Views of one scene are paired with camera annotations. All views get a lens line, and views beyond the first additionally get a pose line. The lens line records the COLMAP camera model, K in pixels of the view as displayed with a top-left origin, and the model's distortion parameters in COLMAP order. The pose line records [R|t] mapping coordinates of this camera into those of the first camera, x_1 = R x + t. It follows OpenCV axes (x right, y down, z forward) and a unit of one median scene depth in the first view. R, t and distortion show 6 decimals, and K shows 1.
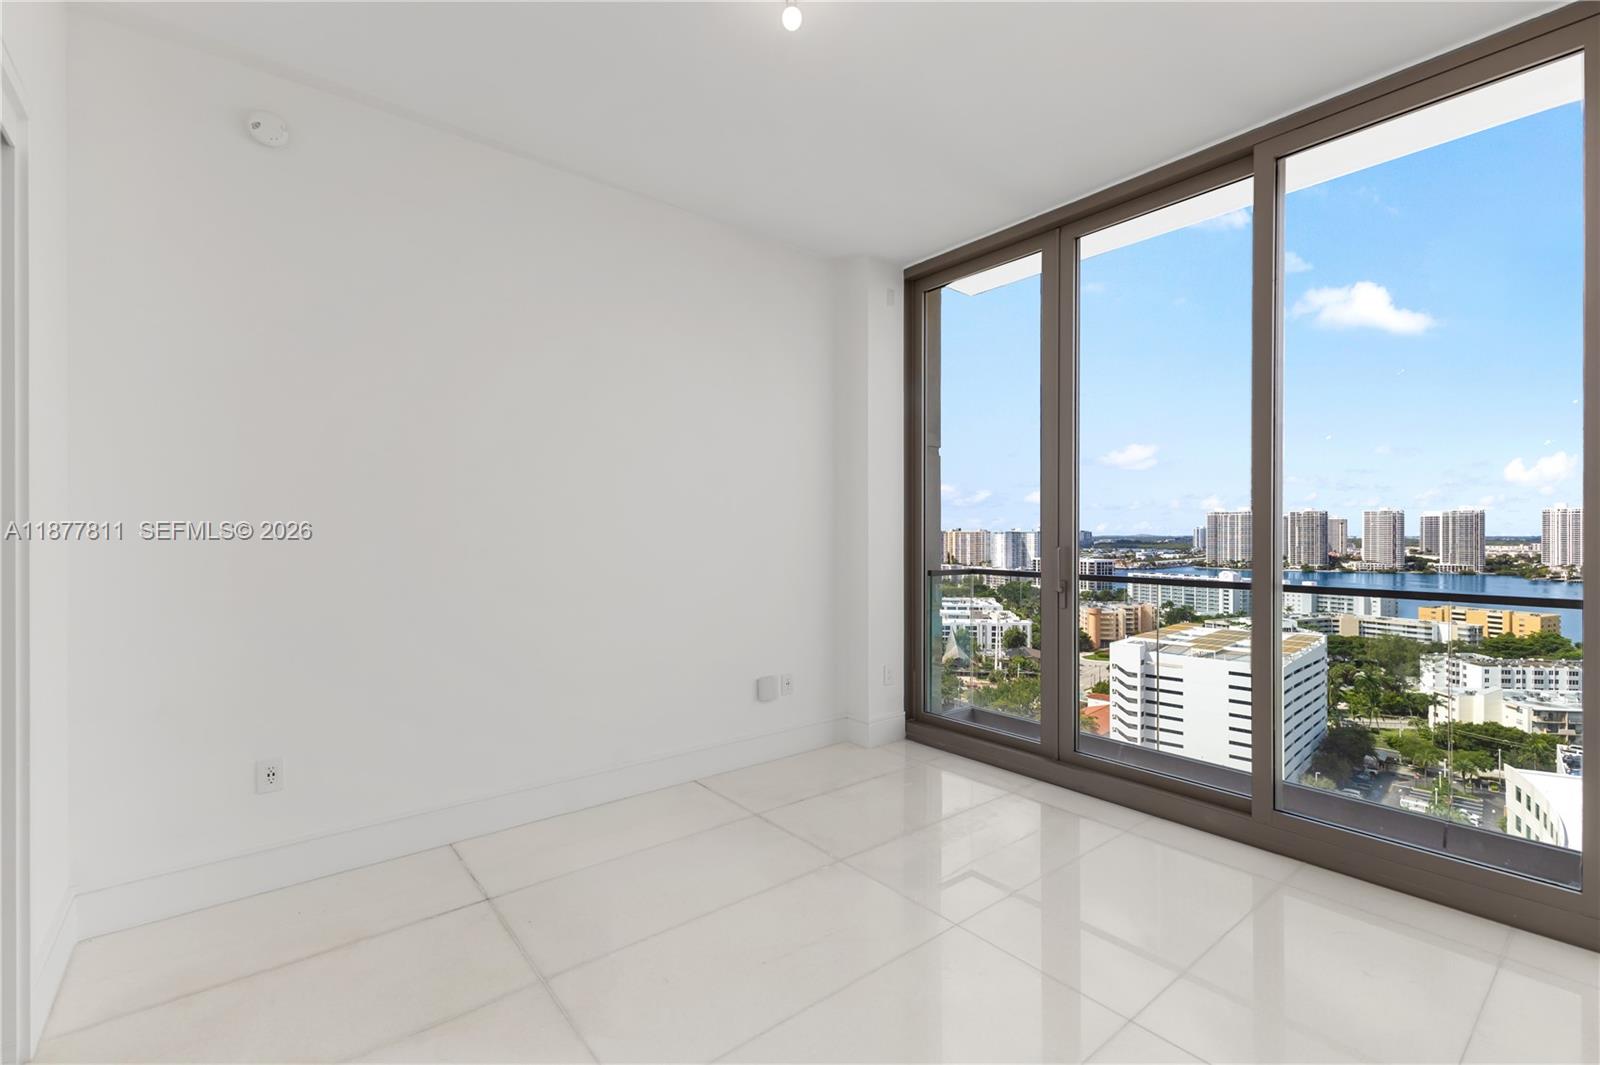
lens RADIAL K [[671.6, 0, 801.6], [0, 671.6, 540.1], [0, 0, 1]] dist [0.003976, 0.000504]
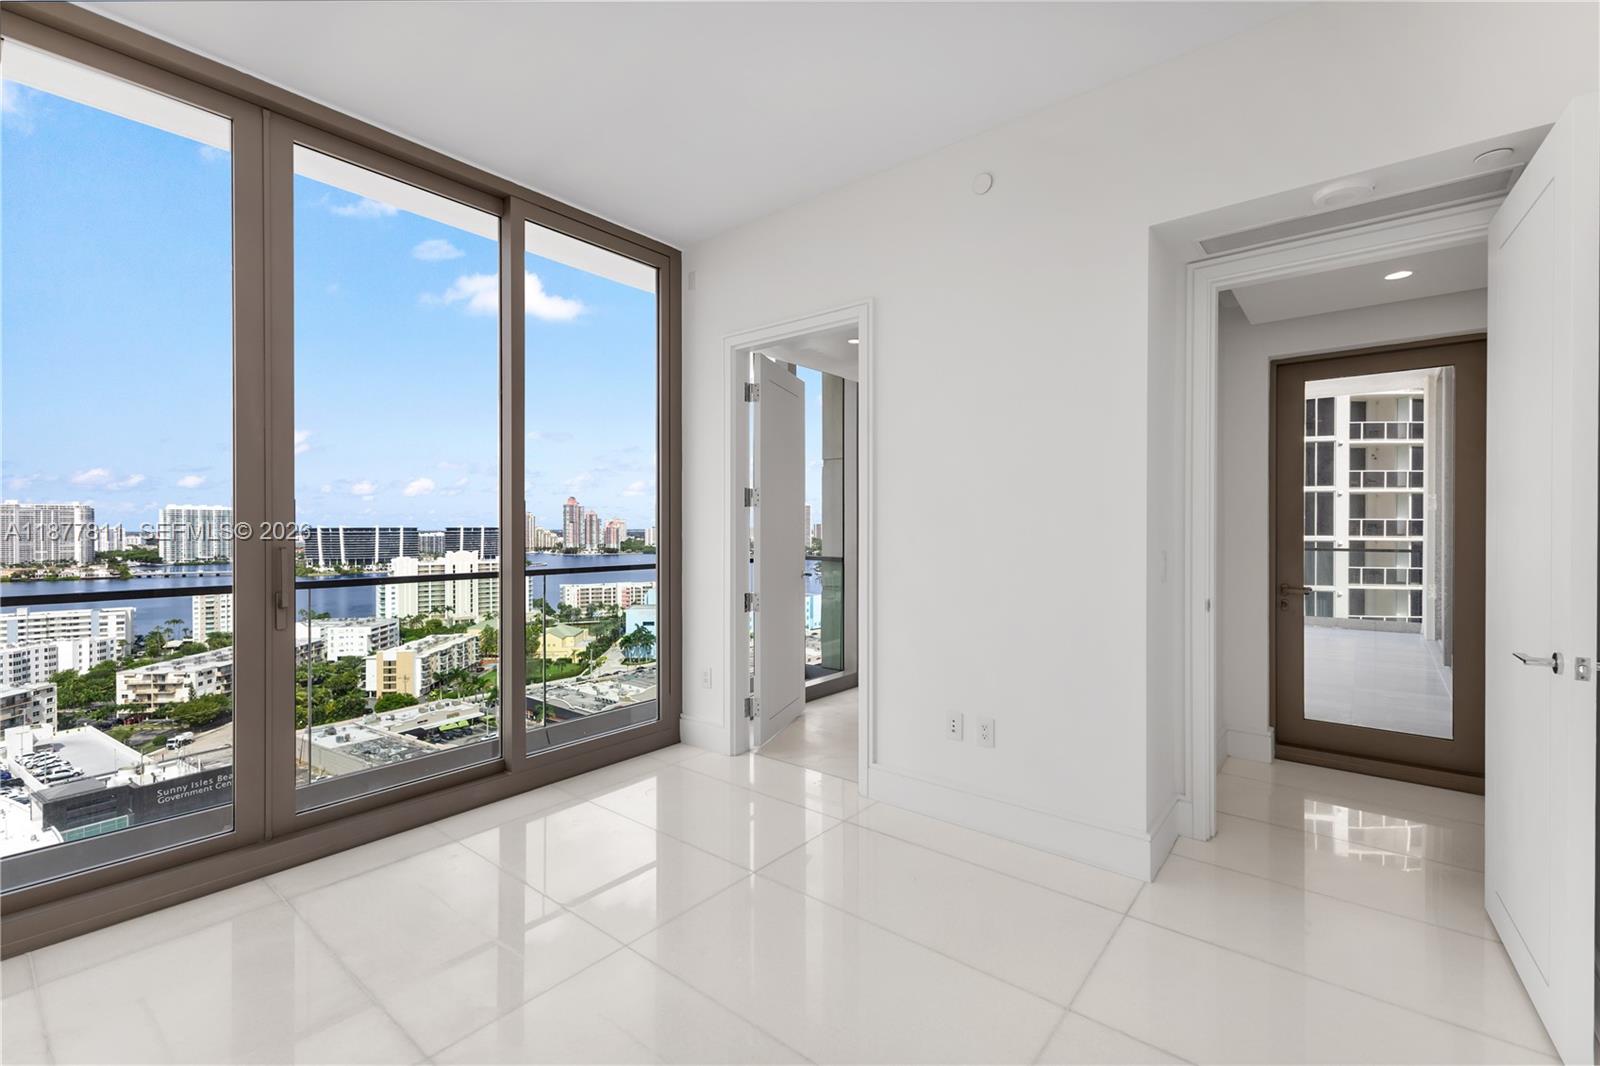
lens RADIAL K [[709.9, 0, 804.4], [0, 709.9, 530.8], [0, 0, 1]] dist [0.012007, -0.000162]
pose [[-0.209104, -0.007320, 0.977866, -0.532938], [0.013539, 0.999854, 0.010379, -0.008592], [-0.977800, 0.015409, -0.208974, 0.633479]]
